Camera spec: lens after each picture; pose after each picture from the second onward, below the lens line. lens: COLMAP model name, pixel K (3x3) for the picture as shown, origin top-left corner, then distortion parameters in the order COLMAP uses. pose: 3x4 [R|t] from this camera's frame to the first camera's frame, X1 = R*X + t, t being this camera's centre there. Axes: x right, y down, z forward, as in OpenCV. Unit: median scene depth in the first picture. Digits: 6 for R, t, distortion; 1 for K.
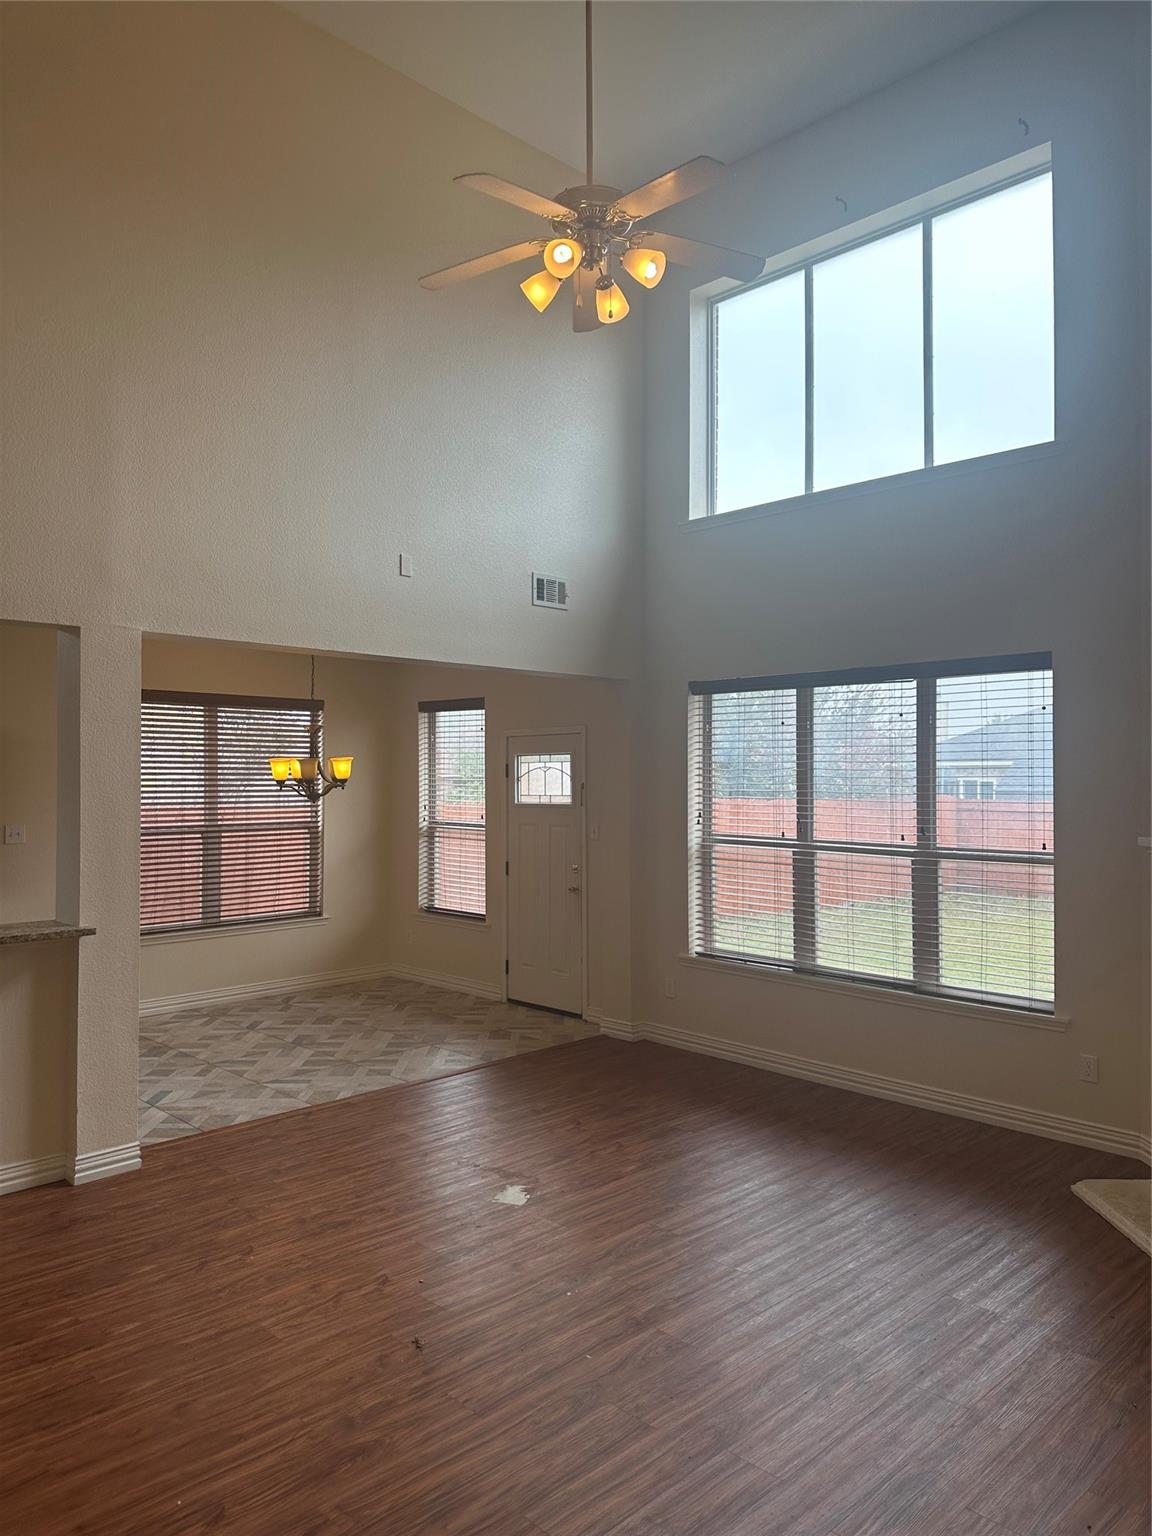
lens RADIAL K [[1087.7, 0, 574.3], [0, 1087.7, 771.9], [0, 0, 1]] dist [-0.006092, 0.009586]
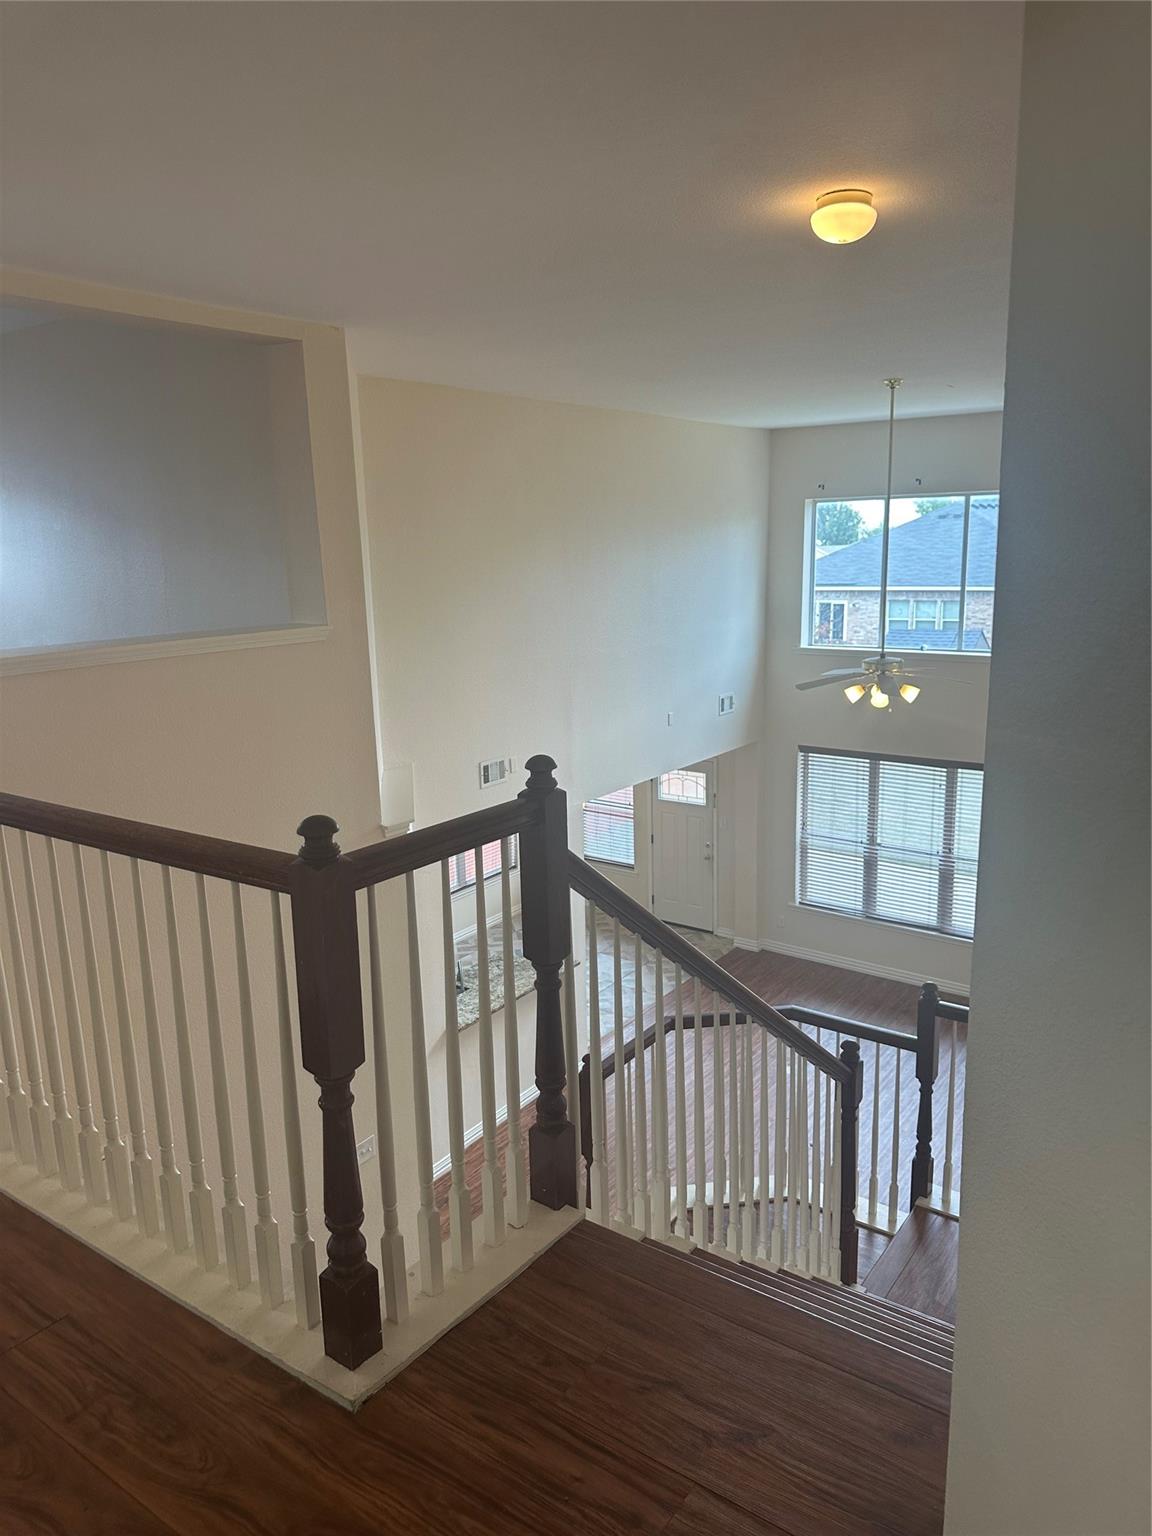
lens RADIAL K [[1087.7, 0, 573.1], [0, 1087.7, 769.2], [0, 0, 1]] dist [-0.006092, 0.009586]
pose [[0.985720, -0.058918, 0.157750, -0.490683], [0.023581, 0.975860, 0.217121, -0.413007], [-0.166734, -0.210301, 0.963314, -0.535813]]
